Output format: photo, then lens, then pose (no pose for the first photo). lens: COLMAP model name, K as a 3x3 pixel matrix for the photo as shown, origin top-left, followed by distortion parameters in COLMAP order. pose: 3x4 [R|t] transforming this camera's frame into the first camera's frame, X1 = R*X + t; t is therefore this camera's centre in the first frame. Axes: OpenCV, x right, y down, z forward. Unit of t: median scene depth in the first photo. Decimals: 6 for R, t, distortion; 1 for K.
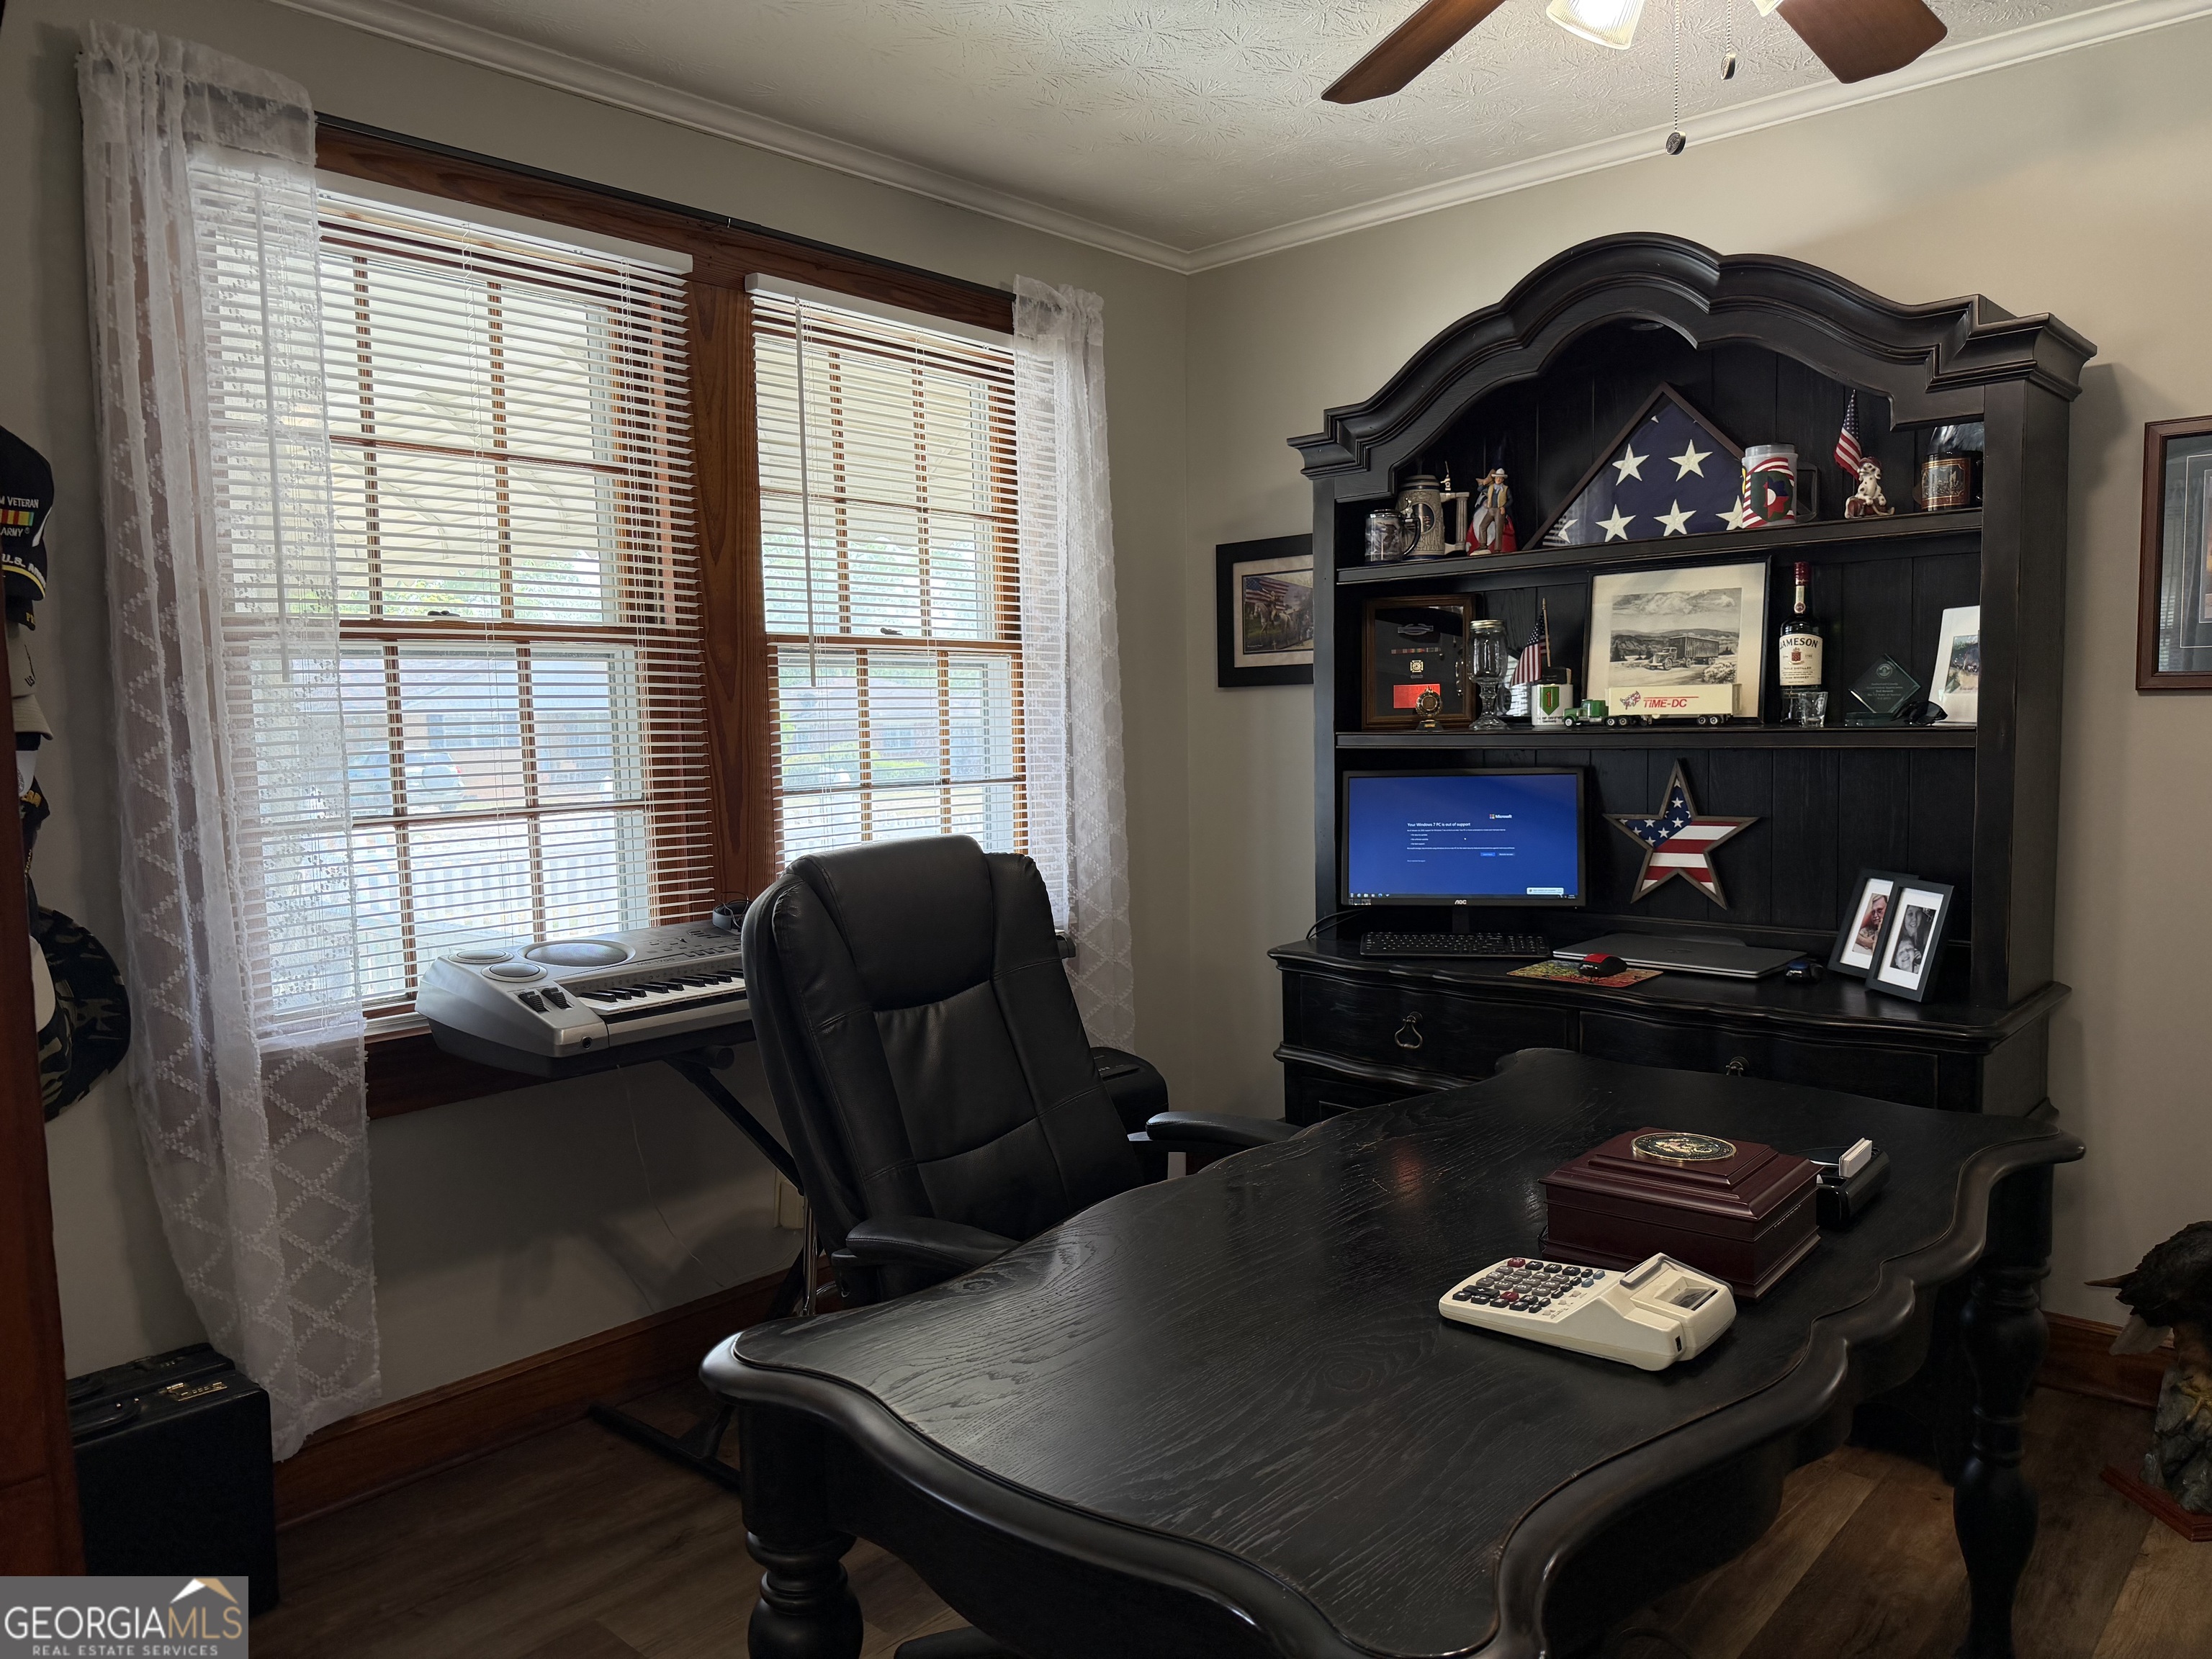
lens RADIAL K [[1541.3, 0, 1094.1], [0, 1541.3, 831.2], [0, 0, 1]] dist [0.131170, -0.206574]
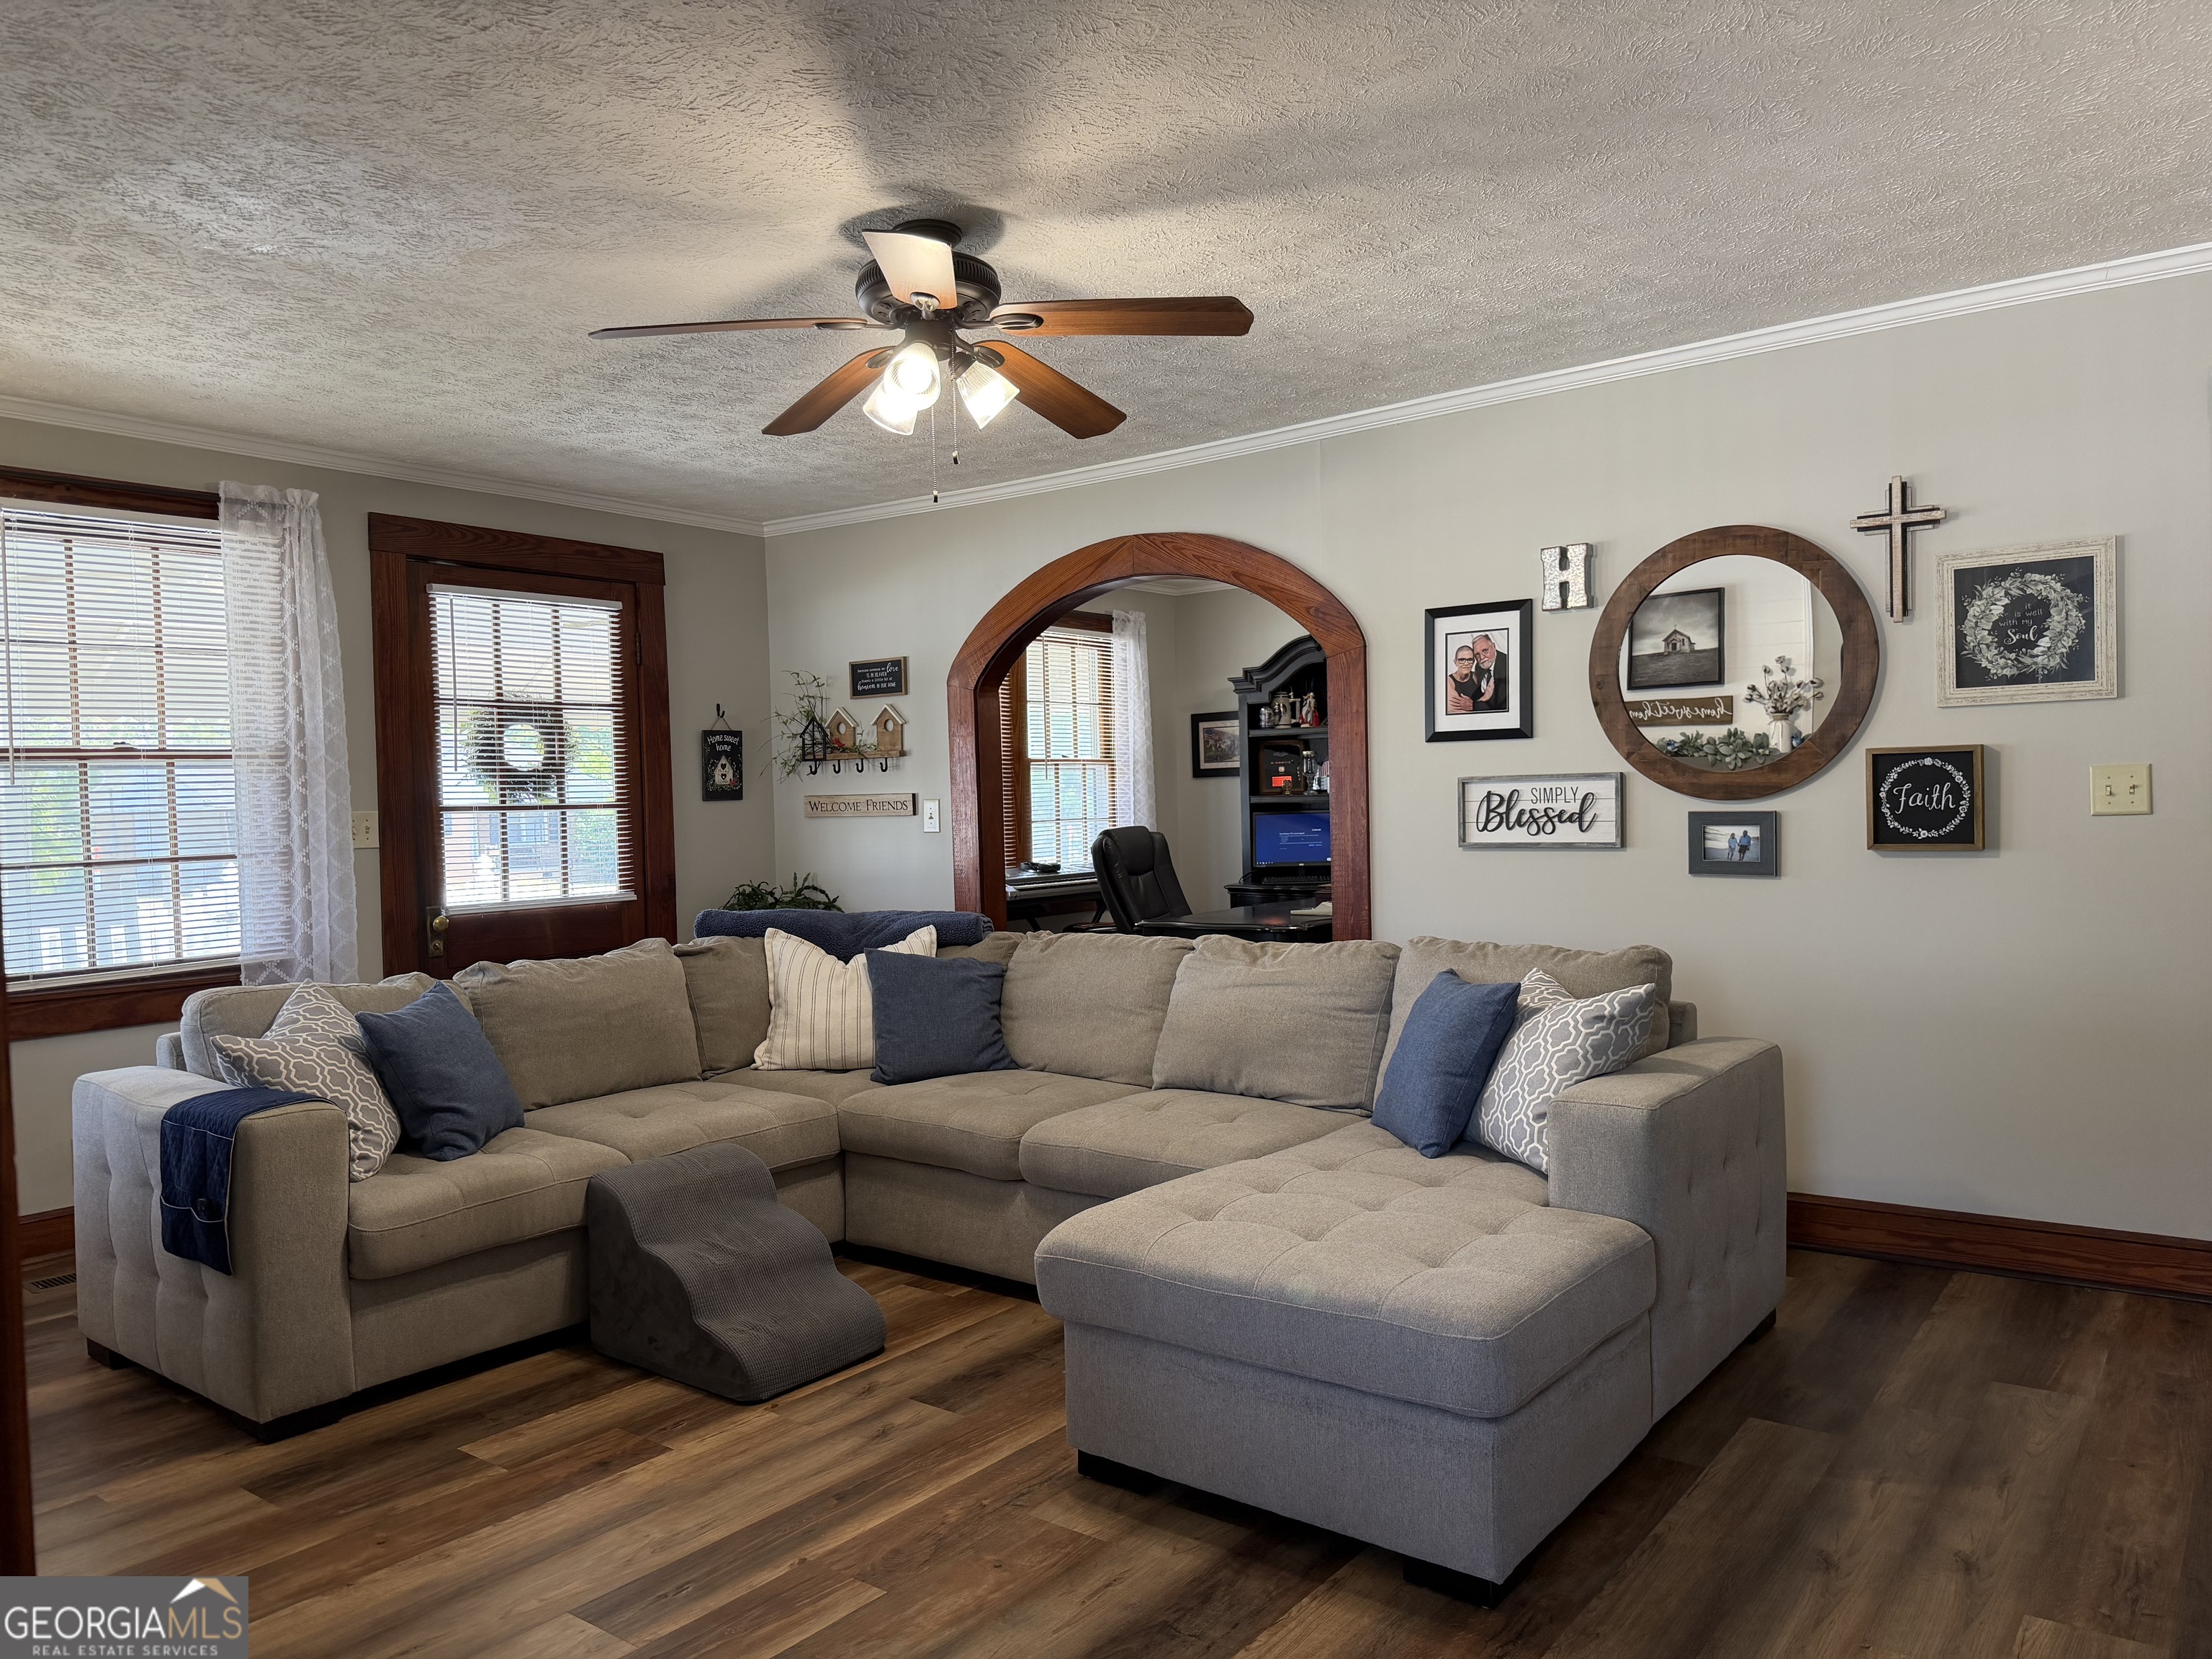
lens RADIAL K [[1541.3, 0, 1094.1], [0, 1541.3, 831.2], [0, 0, 1]] dist [0.131170, -0.206574]
pose [[0.996289, -0.010443, 0.085430, -0.292851], [0.015185, 0.998368, -0.055055, 0.119778], [-0.084716, 0.056148, 0.994822, -1.379644]]
